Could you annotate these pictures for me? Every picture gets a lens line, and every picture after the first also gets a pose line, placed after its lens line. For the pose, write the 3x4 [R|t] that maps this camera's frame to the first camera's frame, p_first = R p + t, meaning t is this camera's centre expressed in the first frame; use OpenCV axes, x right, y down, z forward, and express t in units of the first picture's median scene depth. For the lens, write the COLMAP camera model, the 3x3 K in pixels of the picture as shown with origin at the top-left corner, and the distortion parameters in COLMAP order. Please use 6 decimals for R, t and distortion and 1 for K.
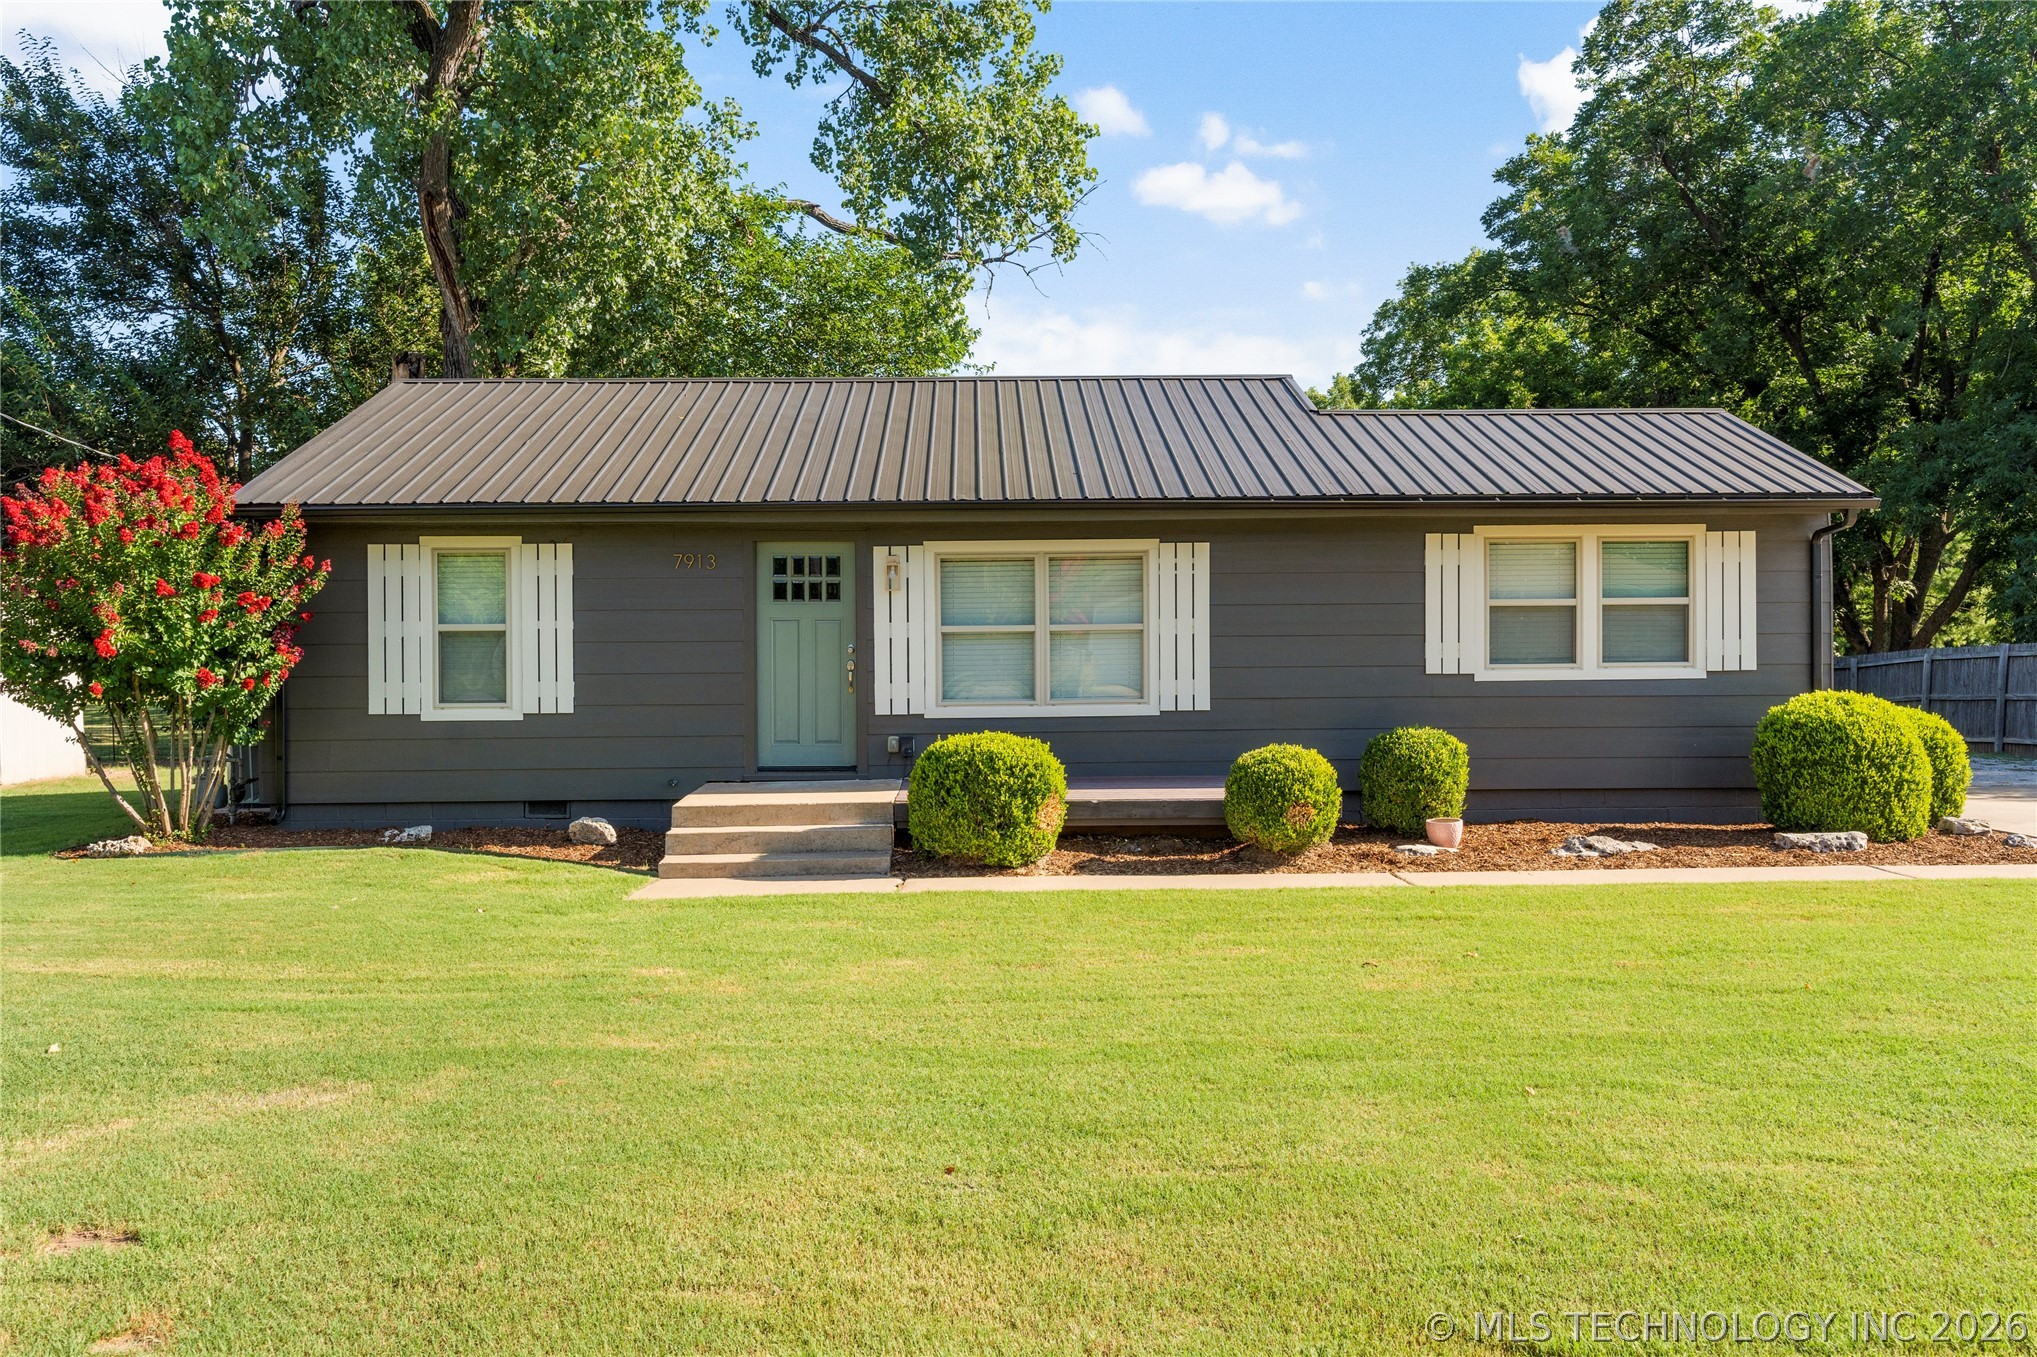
lens RADIAL K [[1659.5, 0, 1012.1], [0, 1659.5, 672.8], [0, 0, 1]] dist [-0.006292, 0.000043]
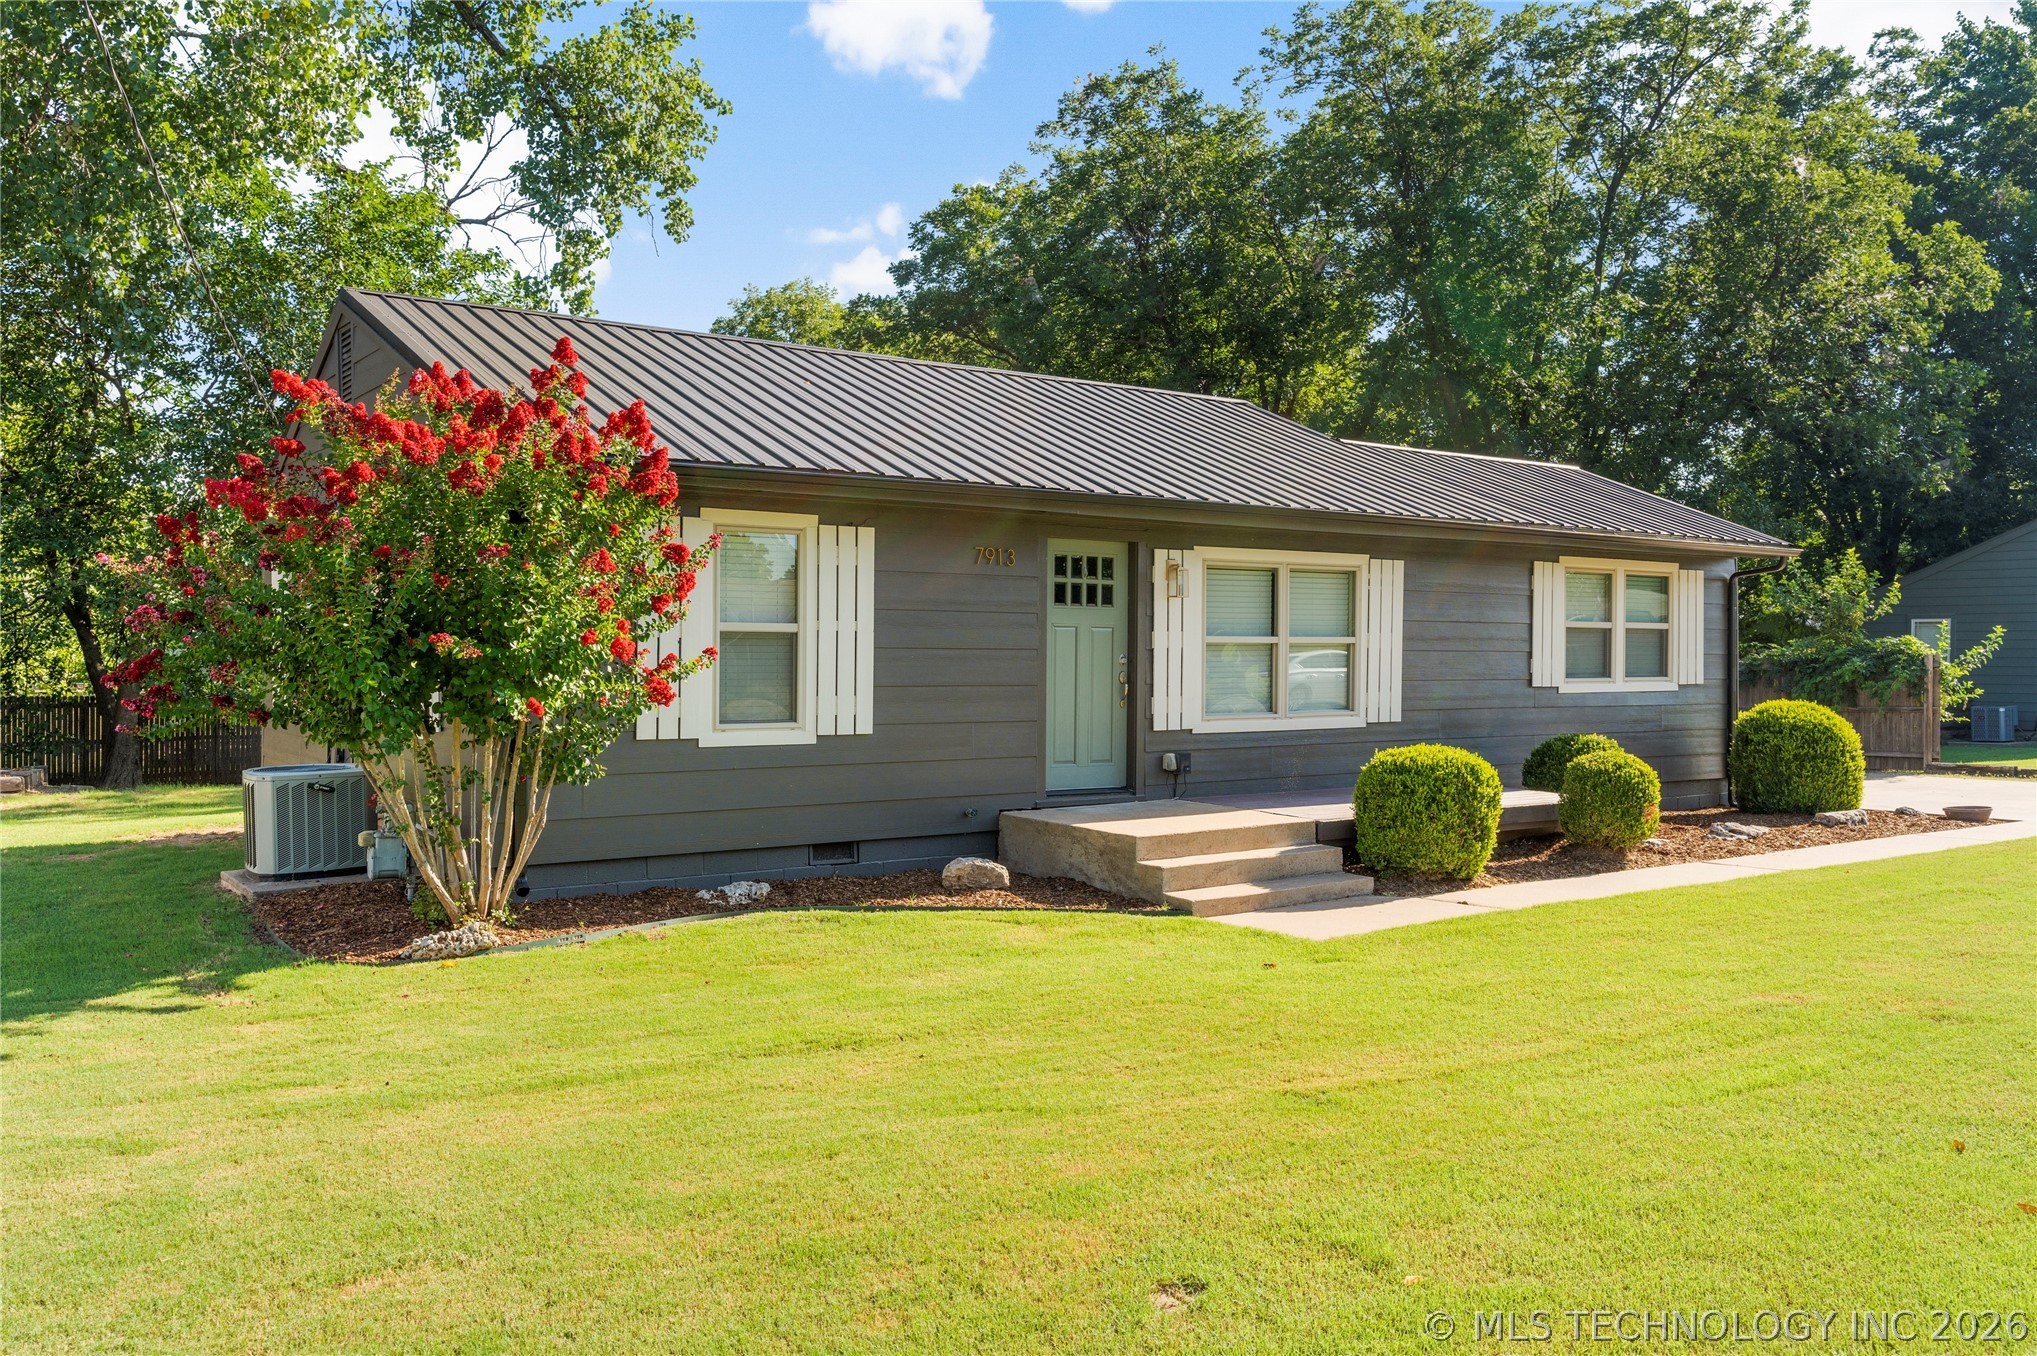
lens RADIAL K [[1659.5, 0, 1009.4], [0, 1659.5, 675.5], [0, 0, 1]] dist [-0.006292, 0.000043]
pose [[0.825086, 0.004906, 0.564986, -0.669112], [0.001465, 0.999940, -0.010821, 0.004535], [-0.565006, 0.009756, 0.825029, 0.282506]]
